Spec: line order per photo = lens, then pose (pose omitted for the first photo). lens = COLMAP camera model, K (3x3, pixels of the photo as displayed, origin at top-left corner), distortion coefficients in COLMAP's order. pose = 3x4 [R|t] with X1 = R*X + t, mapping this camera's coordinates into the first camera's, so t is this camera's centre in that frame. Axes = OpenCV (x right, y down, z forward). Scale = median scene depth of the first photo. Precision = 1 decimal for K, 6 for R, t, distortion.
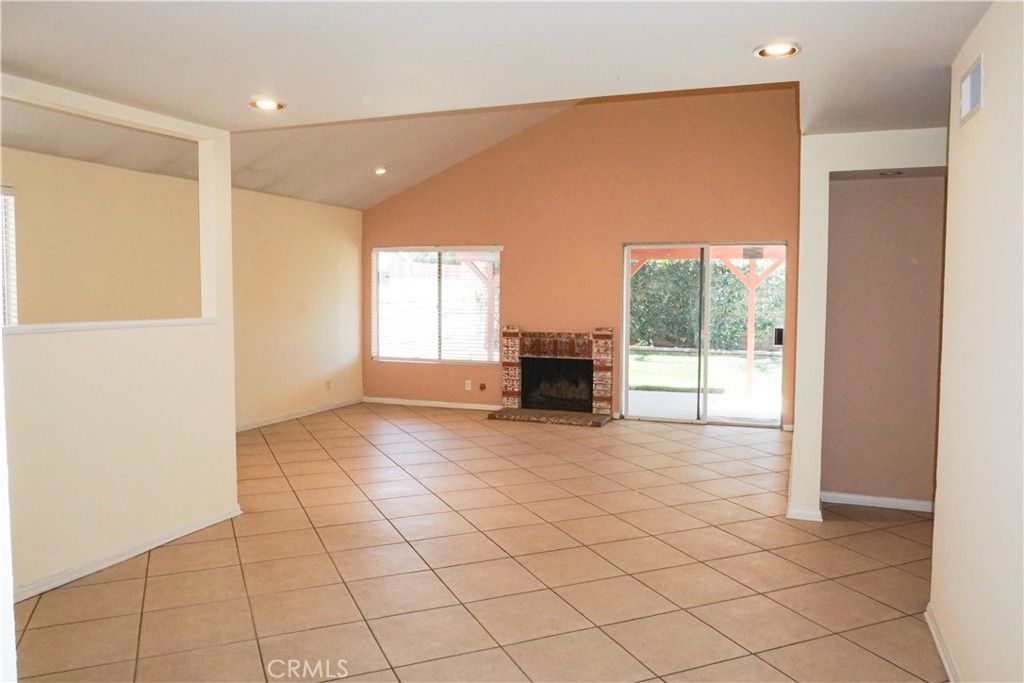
lens RADIAL K [[746.9, 0, 514.4], [0, 746.9, 341.8], [0, 0, 1]] dist [-0.050553, 0.032992]
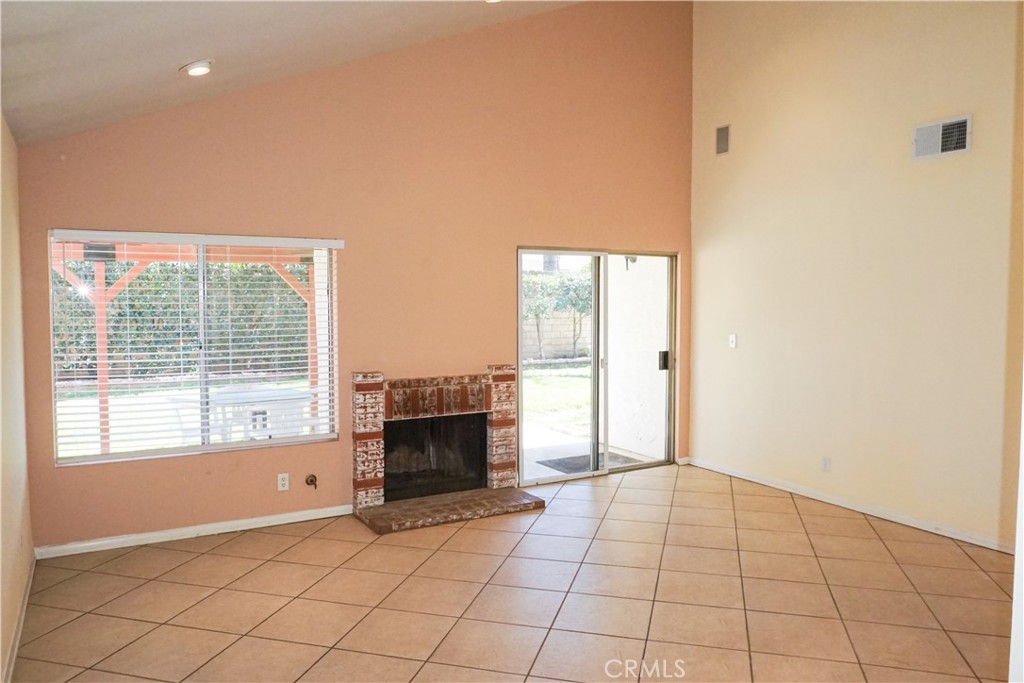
lens RADIAL K [[746.9, 0, 511.7], [0, 746.9, 338.3], [0, 0, 1]] dist [-0.050553, 0.032992]
pose [[0.624211, -0.048858, 0.779727, -0.414986], [0.055902, 0.998278, 0.017800, -0.055004], [-0.779253, 0.032477, 0.625867, 0.542814]]
